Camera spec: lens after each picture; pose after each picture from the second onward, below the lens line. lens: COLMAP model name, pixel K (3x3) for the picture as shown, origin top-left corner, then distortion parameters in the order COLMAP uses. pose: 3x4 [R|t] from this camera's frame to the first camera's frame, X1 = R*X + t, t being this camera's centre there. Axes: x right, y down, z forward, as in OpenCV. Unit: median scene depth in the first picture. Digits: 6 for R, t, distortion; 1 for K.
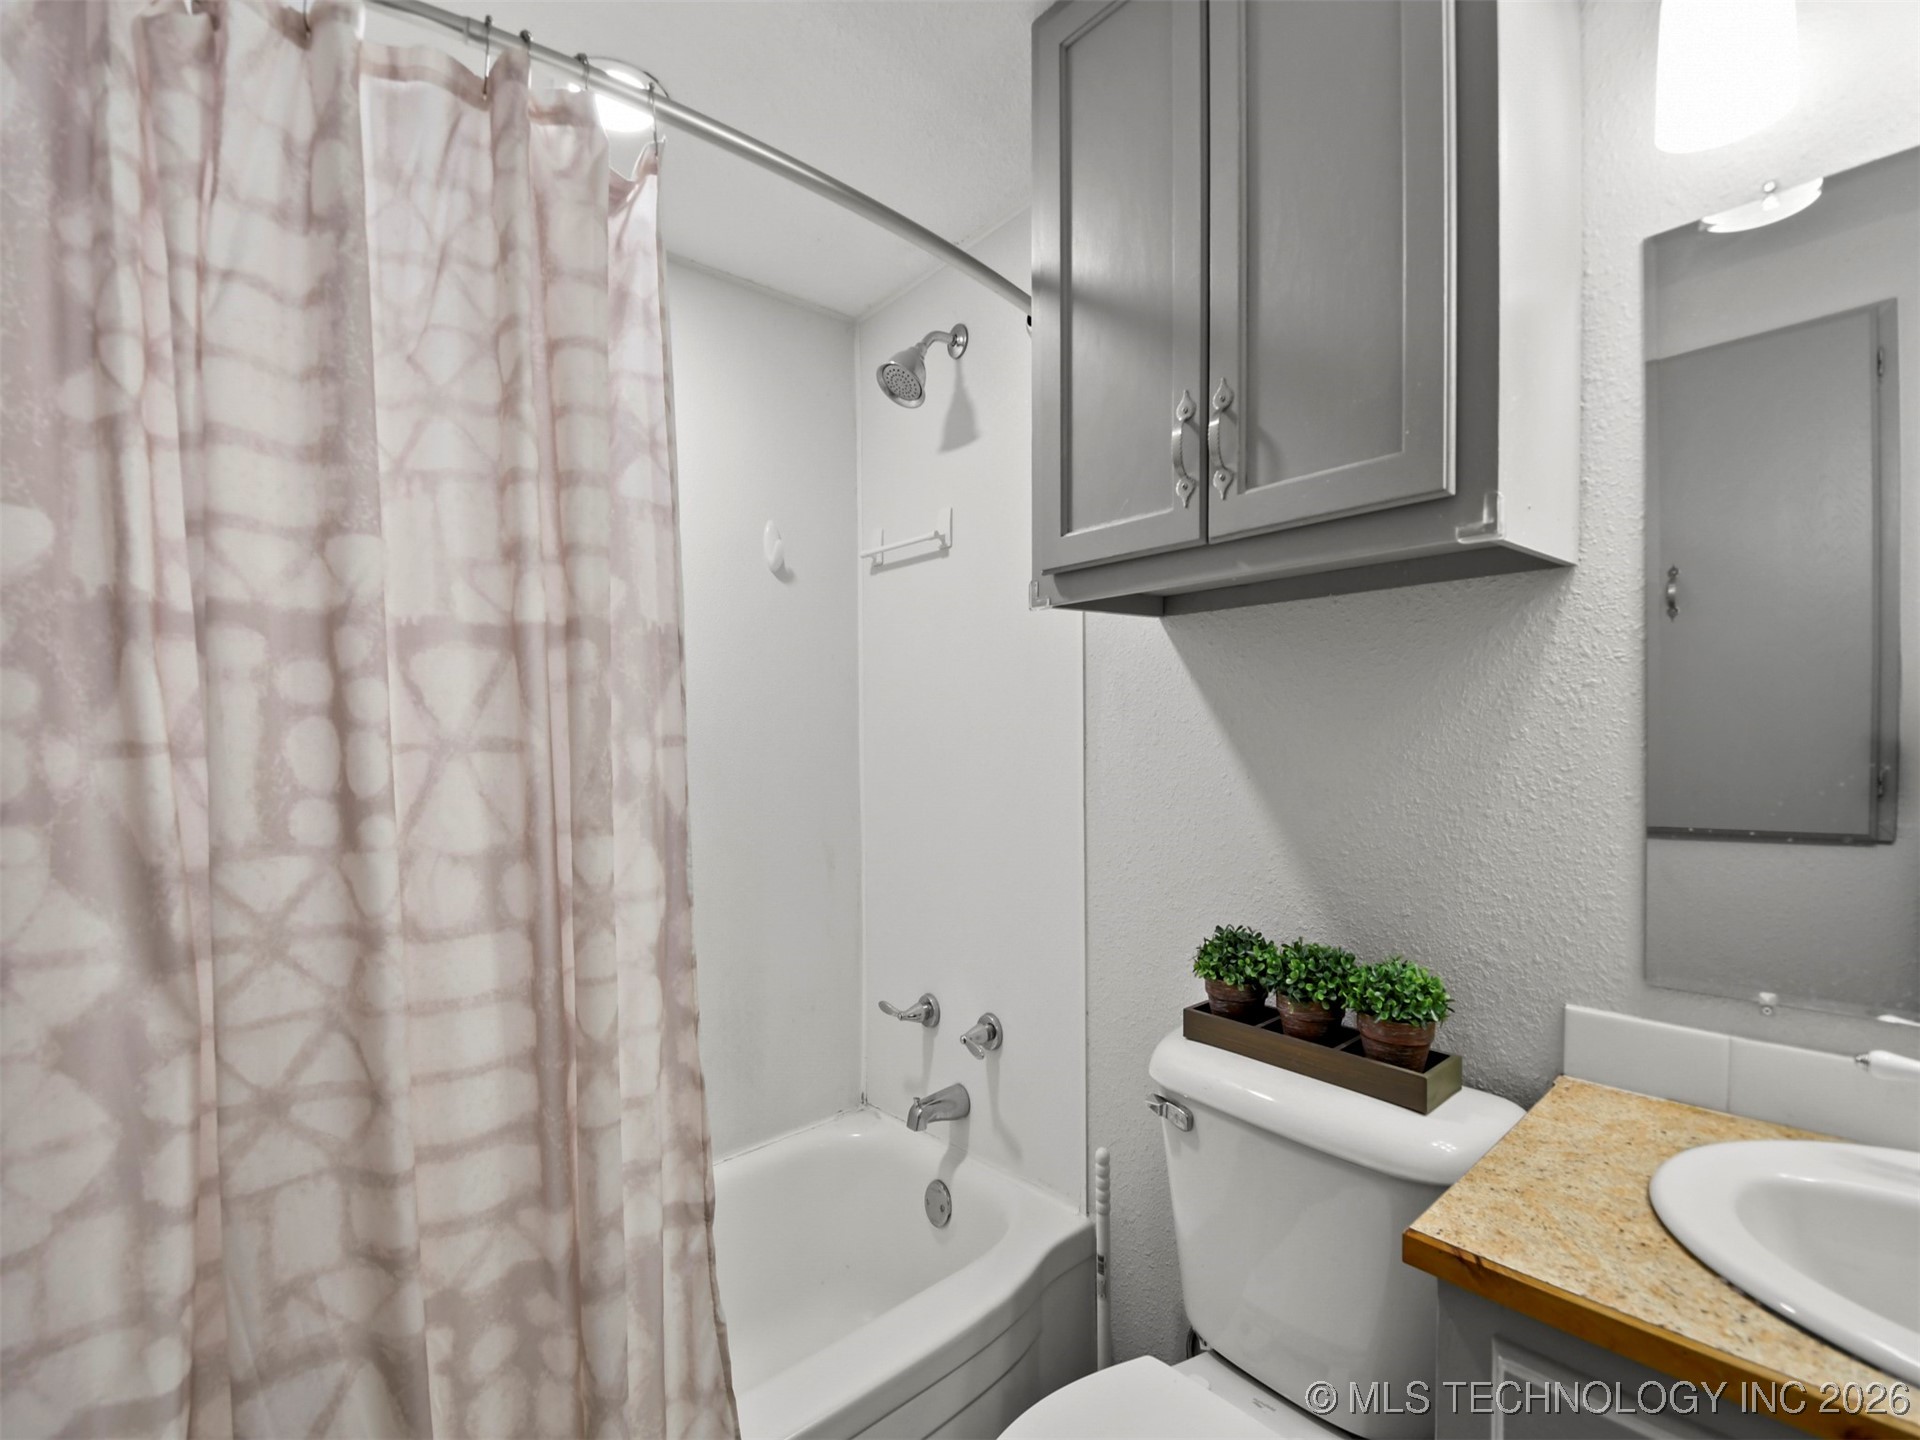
lens RADIAL K [[868.9, 0, 944.1], [0, 868.9, 709.1], [0, 0, 1]] dist [0.019294, -0.017900]
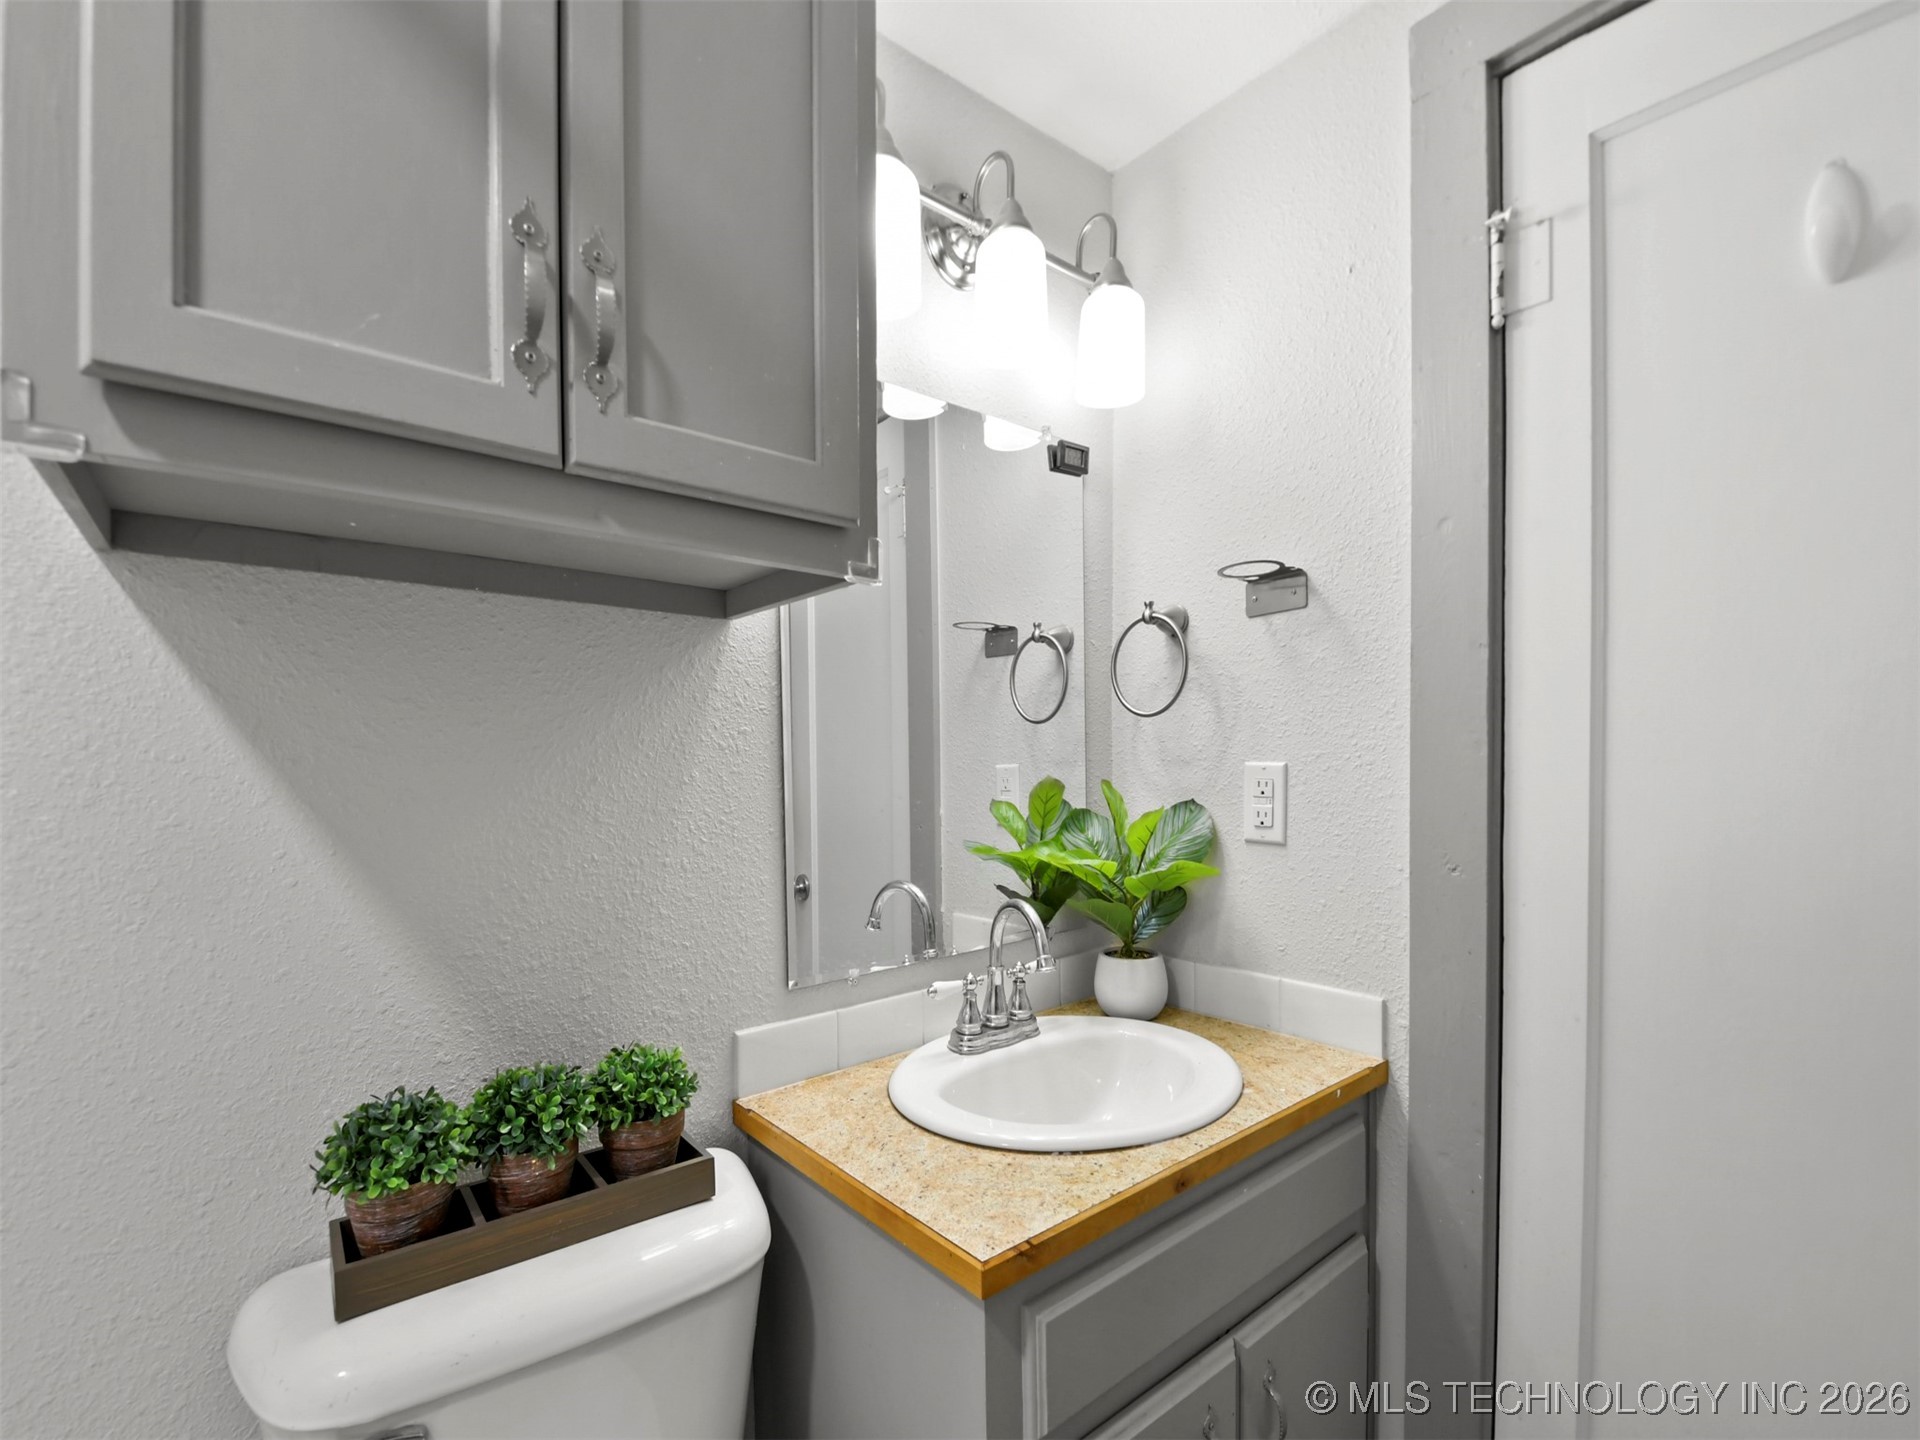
lens RADIAL K [[845.5, 0, 916.5], [0, 845.5, 786.2], [0, 0, 1]] dist [0.002193, -0.014736]
pose [[0.020625, -0.001083, 0.999787, -0.295284], [-0.008035, 0.999967, 0.001249, 0.034446], [-0.999755, -0.008059, 0.020616, 0.724979]]
